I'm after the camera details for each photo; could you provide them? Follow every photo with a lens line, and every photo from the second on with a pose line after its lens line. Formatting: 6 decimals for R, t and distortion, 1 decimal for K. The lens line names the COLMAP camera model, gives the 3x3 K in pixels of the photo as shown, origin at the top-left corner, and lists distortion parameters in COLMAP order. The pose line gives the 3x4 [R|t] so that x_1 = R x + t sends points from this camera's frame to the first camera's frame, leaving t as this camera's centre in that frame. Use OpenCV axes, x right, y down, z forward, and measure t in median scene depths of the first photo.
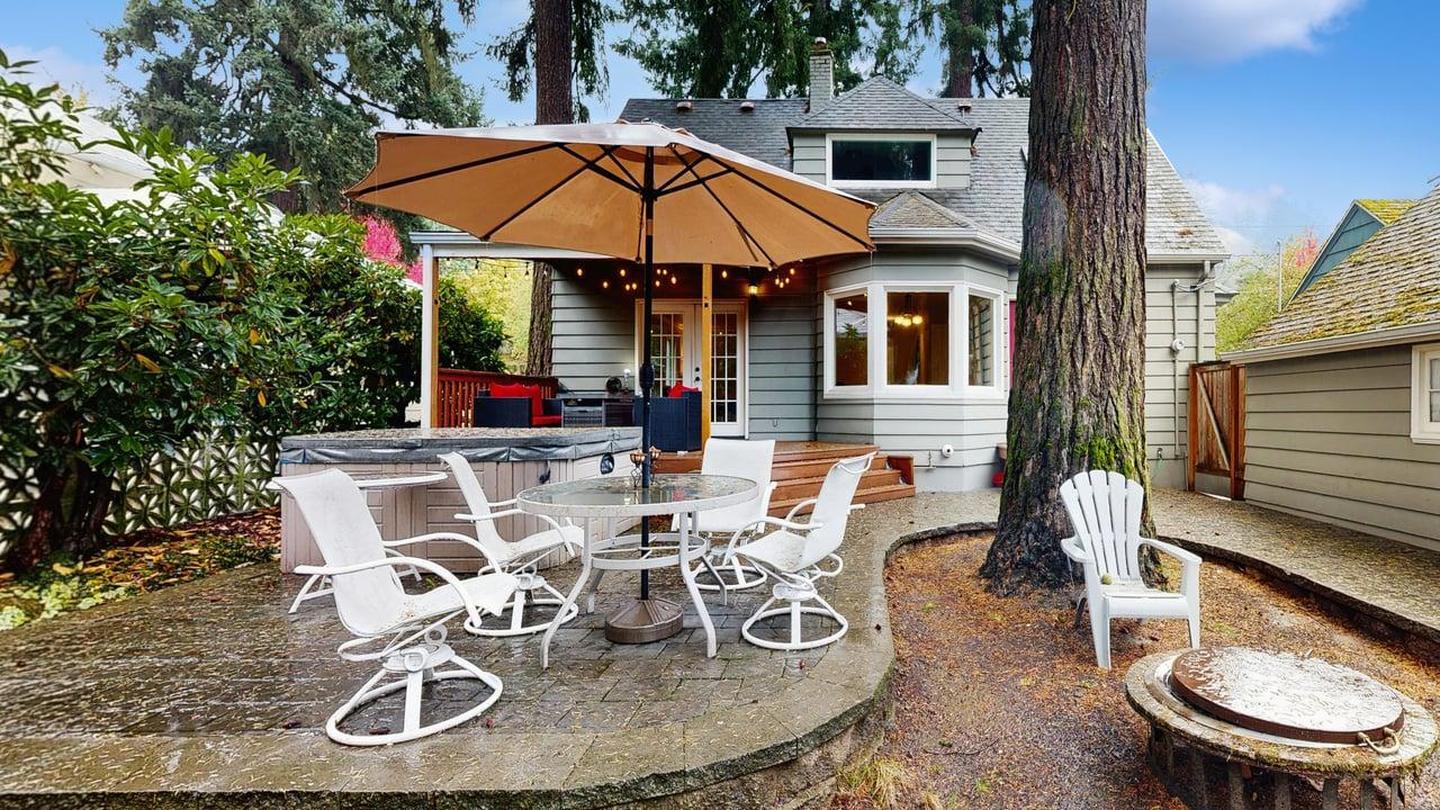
lens RADIAL K [[626.3, 0, 719.4], [0, 626.3, 411.4], [0, 0, 1]] dist [0.000304, 0.000034]
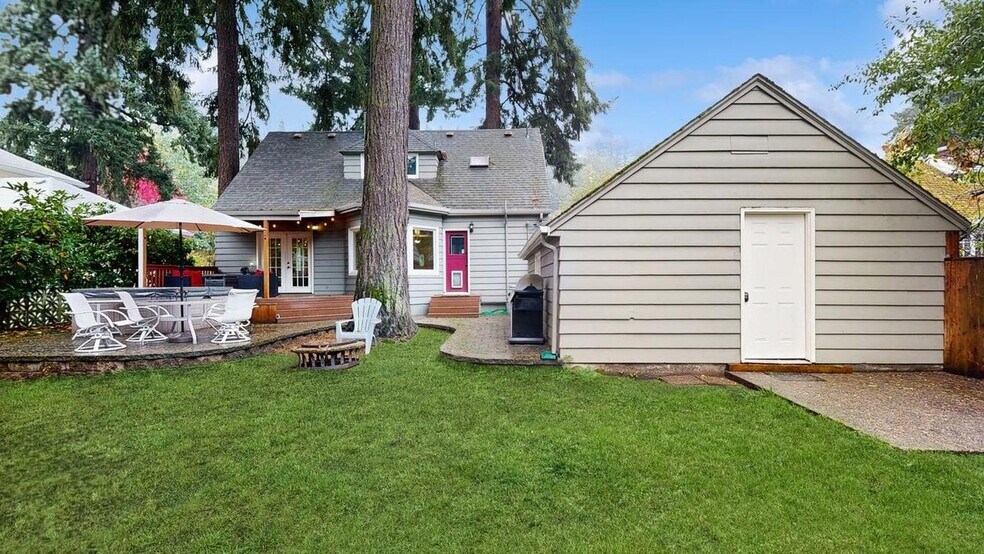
lens RADIAL K [[428.8, 0, 492.0], [0, 428.8, 288.0], [0, 0, 1]] dist [-0.000015, -0.000486]
pose [[0.992727, -0.010165, 0.119961, 0.738139], [0.009500, 0.999936, 0.006117, 0.029197], [-0.120015, -0.004933, 0.992760, -0.896215]]
